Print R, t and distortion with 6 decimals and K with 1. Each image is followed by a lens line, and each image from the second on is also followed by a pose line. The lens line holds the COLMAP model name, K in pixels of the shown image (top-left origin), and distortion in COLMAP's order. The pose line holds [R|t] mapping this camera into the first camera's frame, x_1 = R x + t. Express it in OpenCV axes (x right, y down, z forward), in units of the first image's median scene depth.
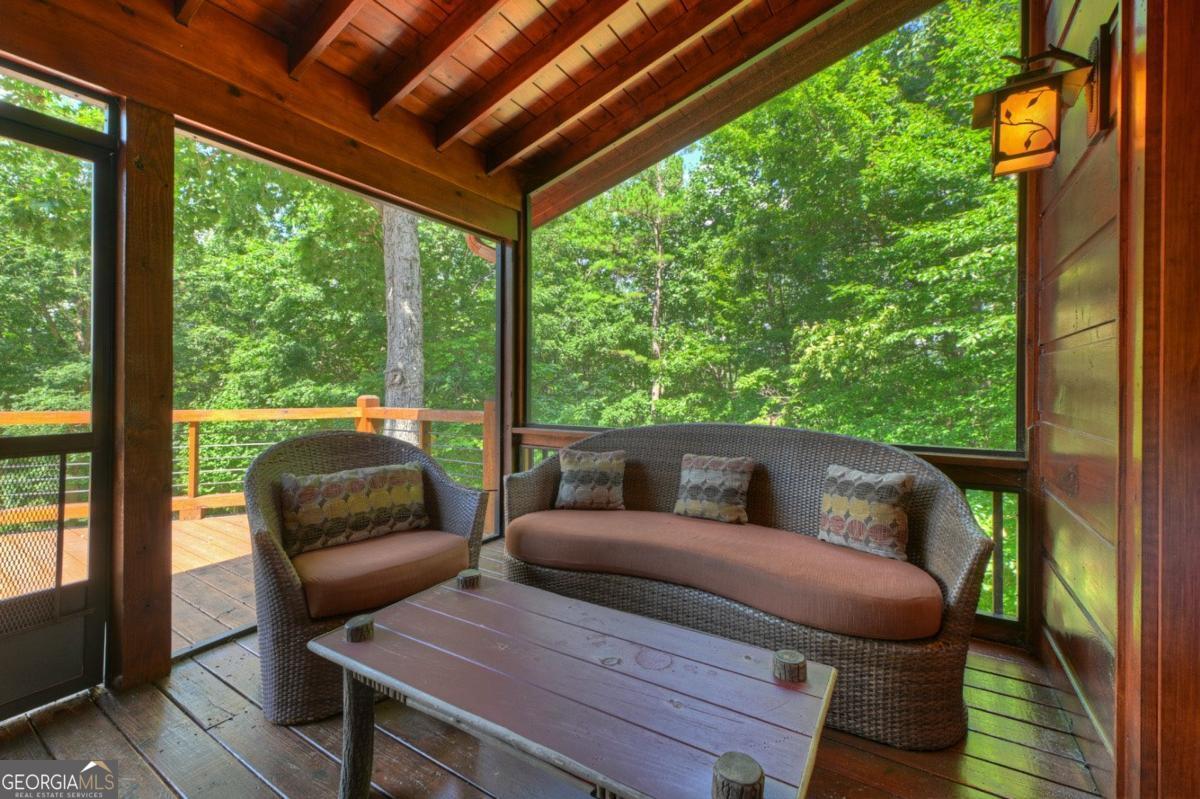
lens RADIAL K [[497.6, 0, 602.2], [0, 497.6, 389.1], [0, 0, 1]] dist [0.000591, -0.000026]
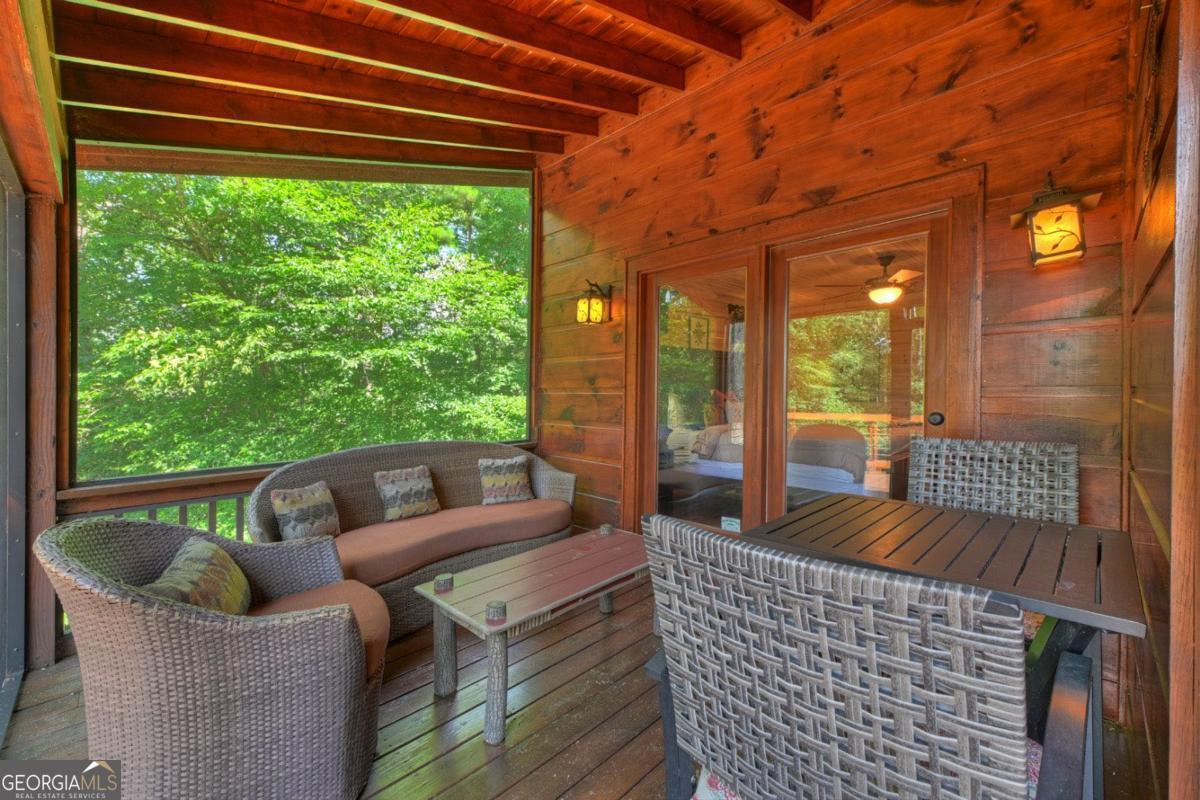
lens RADIAL K [[497.6, 0, 602.3], [0, 497.6, 393.9], [0, 0, 1]] dist [0.000591, -0.000026]
pose [[0.217259, -0.015827, 0.975986, -0.656574], [0.016381, 0.999787, 0.012567, -0.047777], [-0.975977, 0.013257, 0.217472, 0.159326]]
